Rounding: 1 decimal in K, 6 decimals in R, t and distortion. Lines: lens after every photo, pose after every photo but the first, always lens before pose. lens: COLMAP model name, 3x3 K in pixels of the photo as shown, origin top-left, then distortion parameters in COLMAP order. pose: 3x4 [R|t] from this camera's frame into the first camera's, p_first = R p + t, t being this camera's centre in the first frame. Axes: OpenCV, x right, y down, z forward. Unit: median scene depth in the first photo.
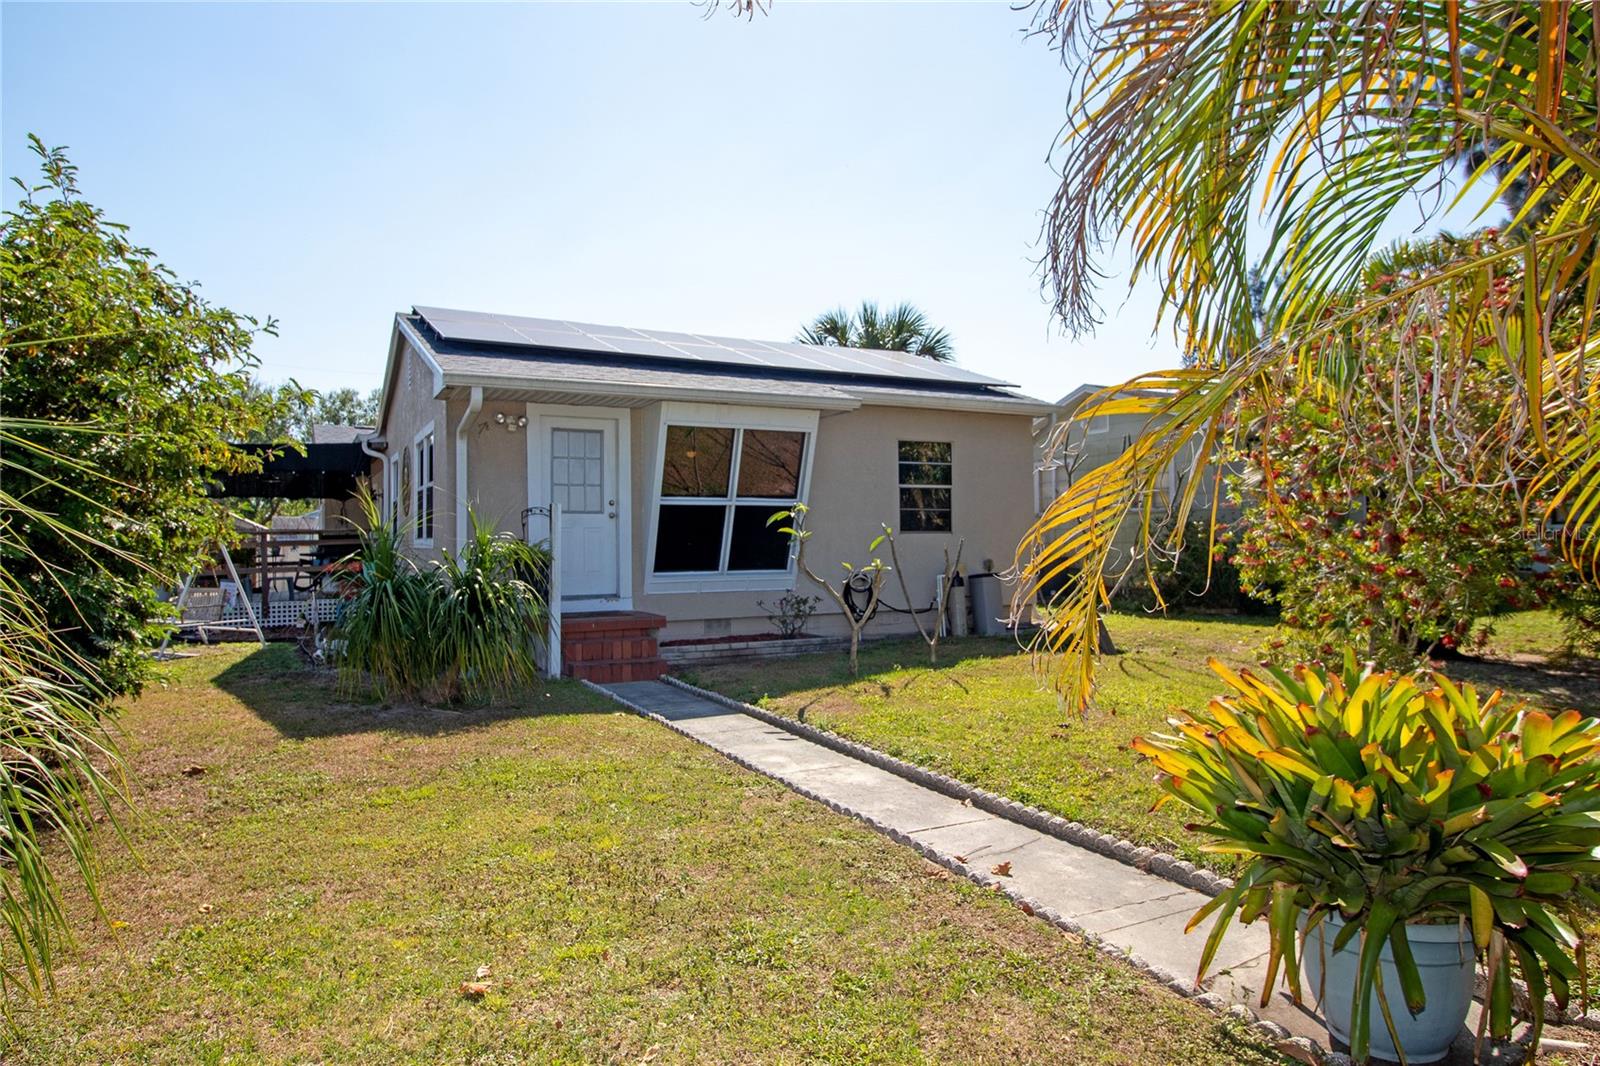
lens RADIAL K [[969.1, 0, 795.4], [0, 969.1, 502.9], [0, 0, 1]] dist [0.016664, 0.000450]
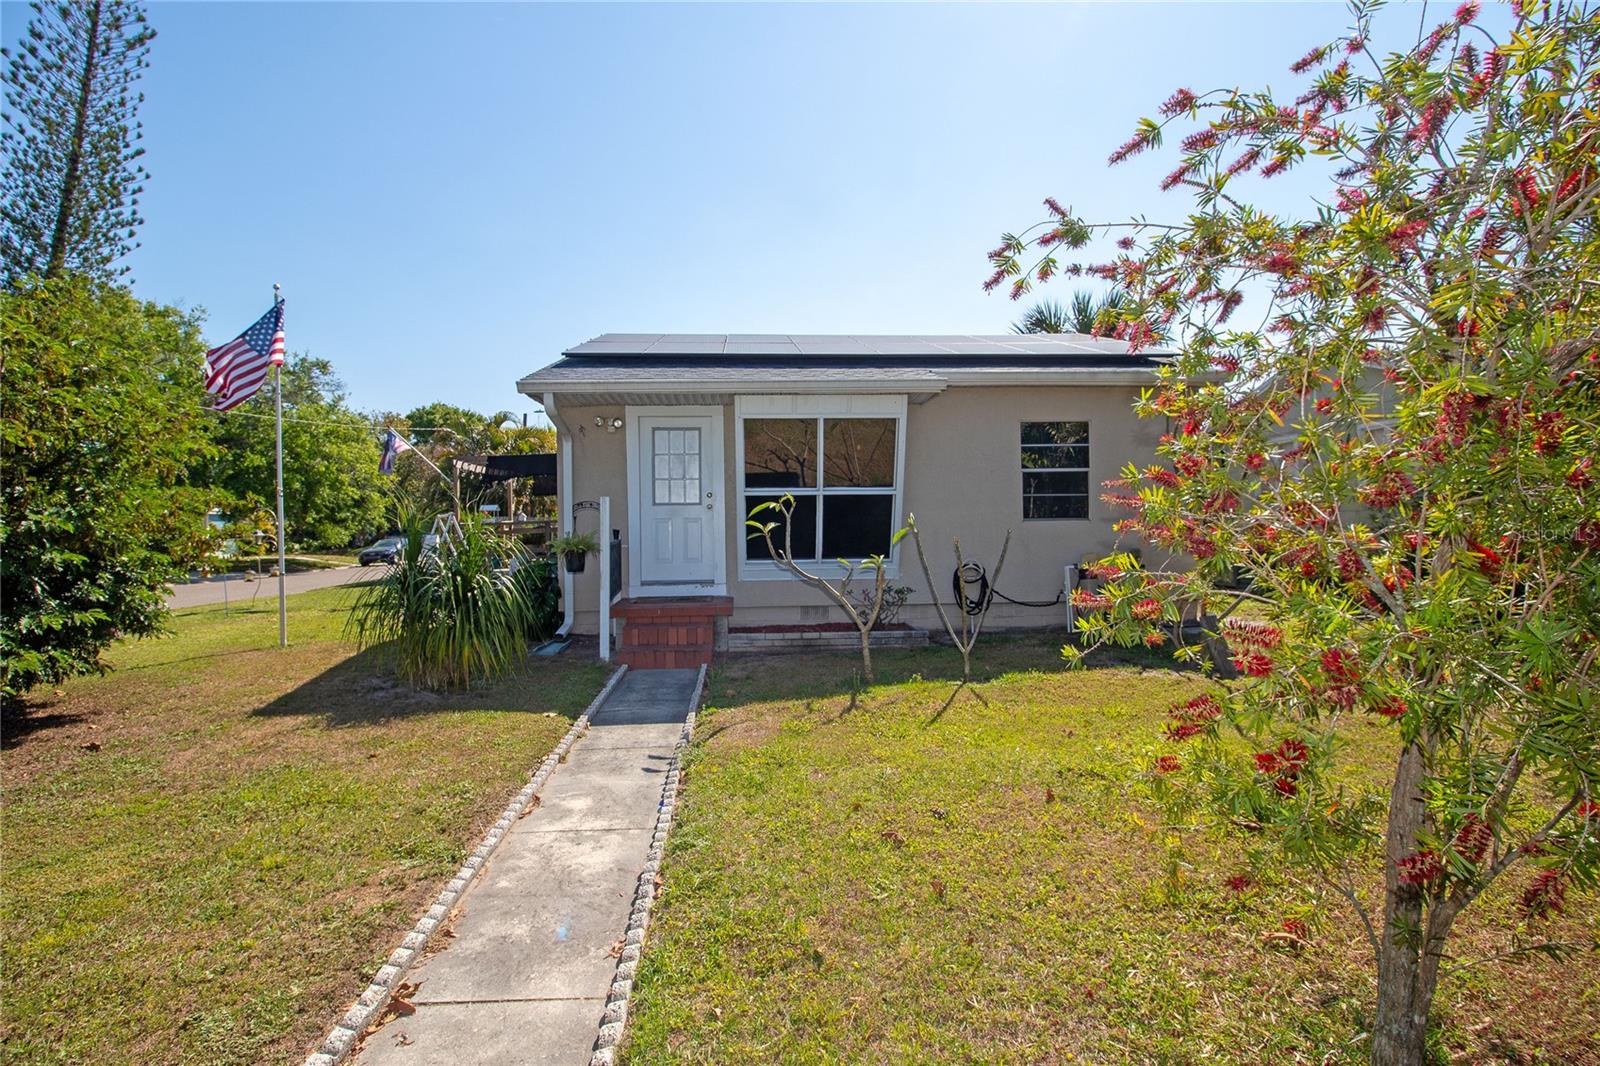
lens RADIAL K [[745.9, 0, 797.3], [0, 745.9, 516.5], [0, 0, 1]] dist [0.030070, -0.025286]
pose [[0.913336, -0.006033, -0.407161, 0.228602], [0.020009, 0.999347, 0.030076, 0.001075], [0.406714, -0.035616, 0.912861, 0.278387]]
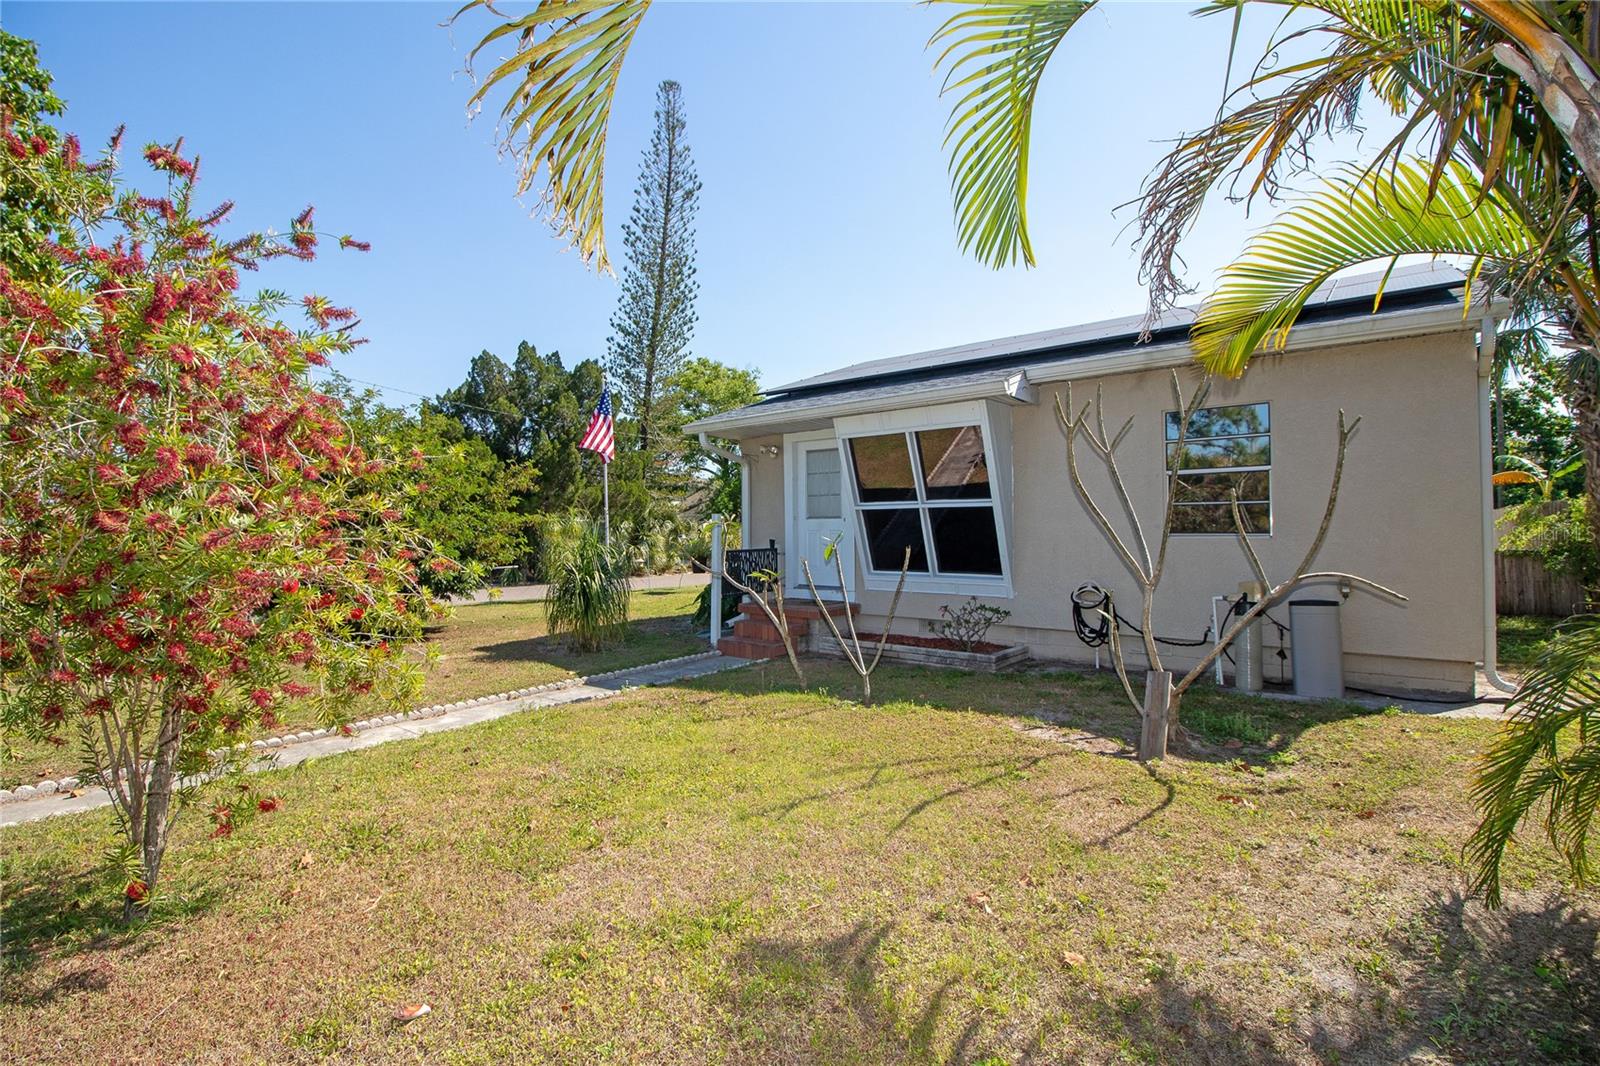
lens RADIAL K [[735.3, 0, 783.4], [0, 735.3, 519.4], [0, 0, 1]] dist [0.000508, -0.013452]
pose [[0.397835, -0.004519, -0.917446, 0.576194], [0.041449, 0.999055, 0.013052, -0.001585], [0.916520, -0.043220, 0.397646, 0.562402]]
